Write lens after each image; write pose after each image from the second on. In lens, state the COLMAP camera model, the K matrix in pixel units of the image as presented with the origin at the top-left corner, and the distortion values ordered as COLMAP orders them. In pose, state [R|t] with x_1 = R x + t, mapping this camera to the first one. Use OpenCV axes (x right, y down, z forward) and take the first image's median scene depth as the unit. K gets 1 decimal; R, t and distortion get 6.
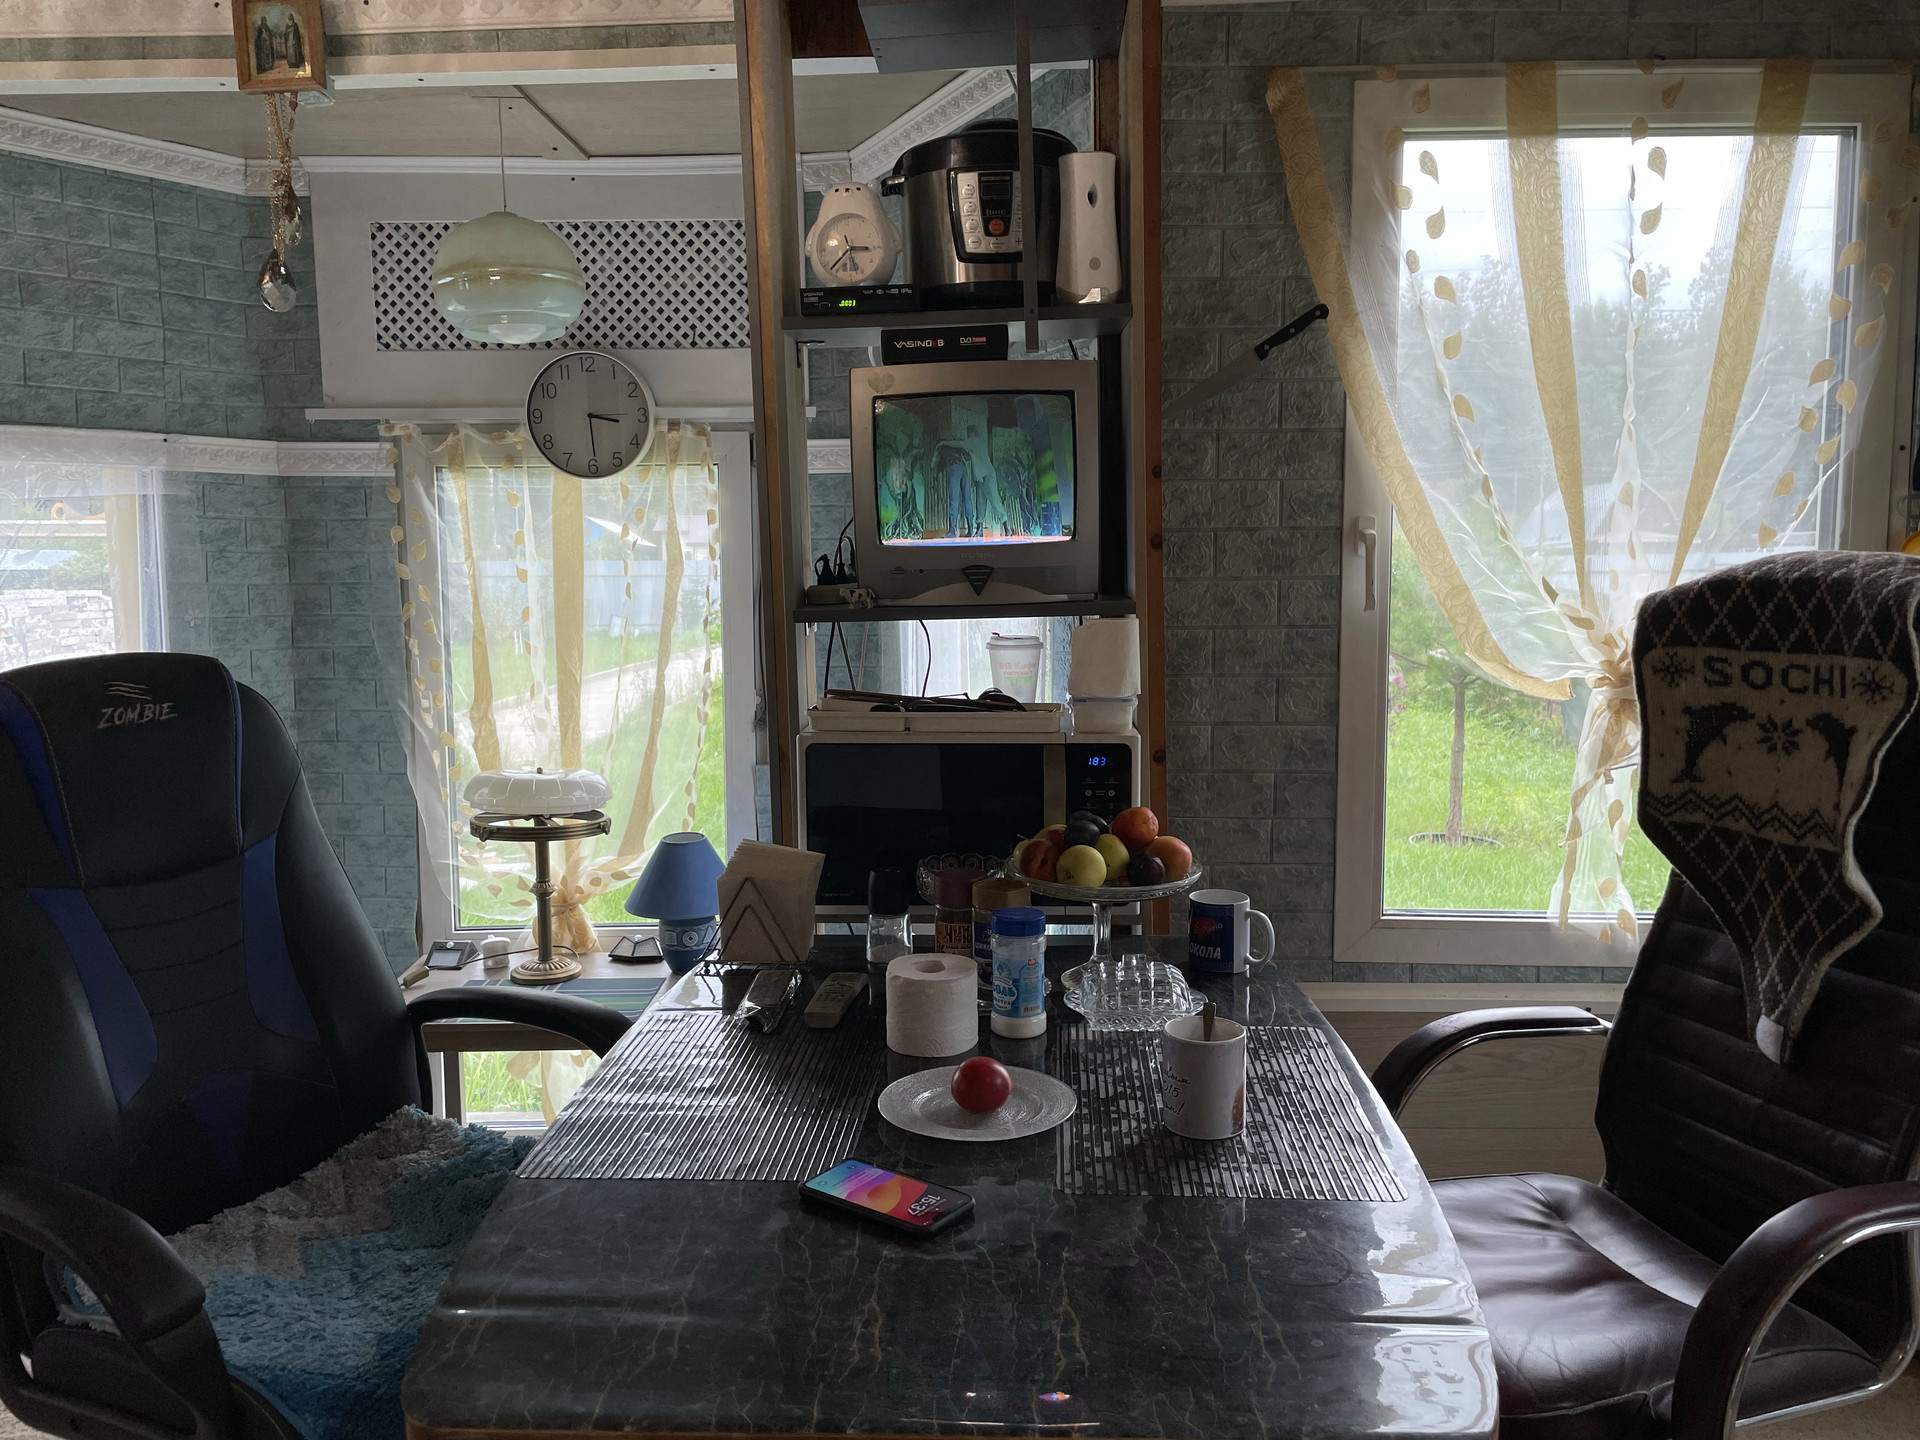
lens RADIAL K [[1454.7, 0, 962.6], [0, 1454.7, 733.7], [0, 0, 1]] dist [0.084442, -0.111367]
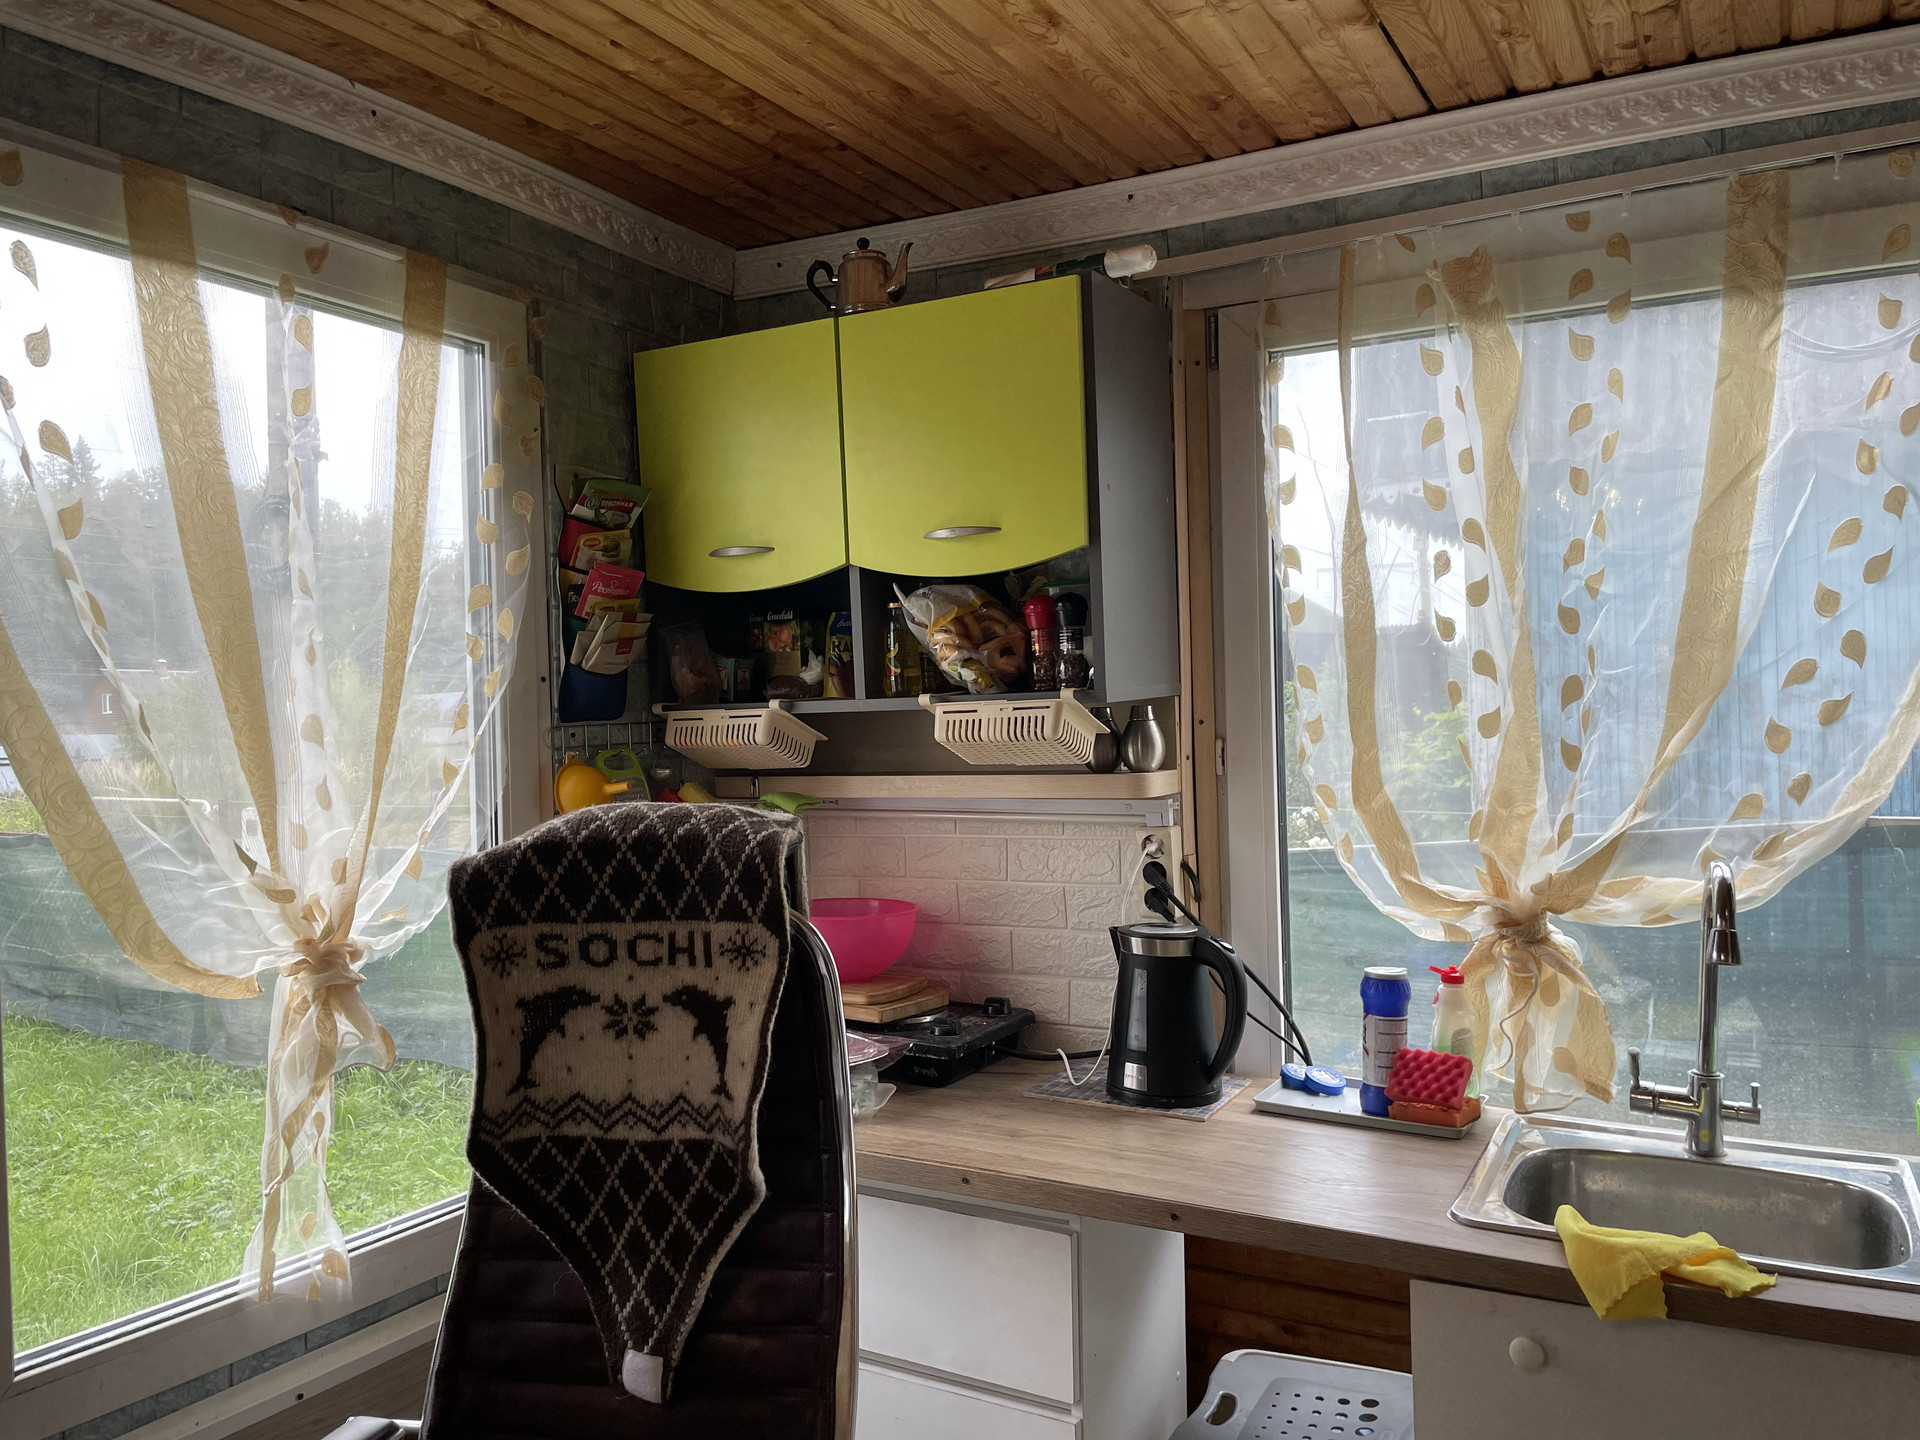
lens RADIAL K [[1454.7, 0, 962.6], [0, 1454.7, 733.7], [0, 0, 1]] dist [0.084442, -0.111367]
pose [[0.470828, -0.013317, 0.882124, -0.110515], [0.125127, 0.990786, -0.051828, -0.092865], [-0.873306, 0.134780, 0.468157, 0.395107]]
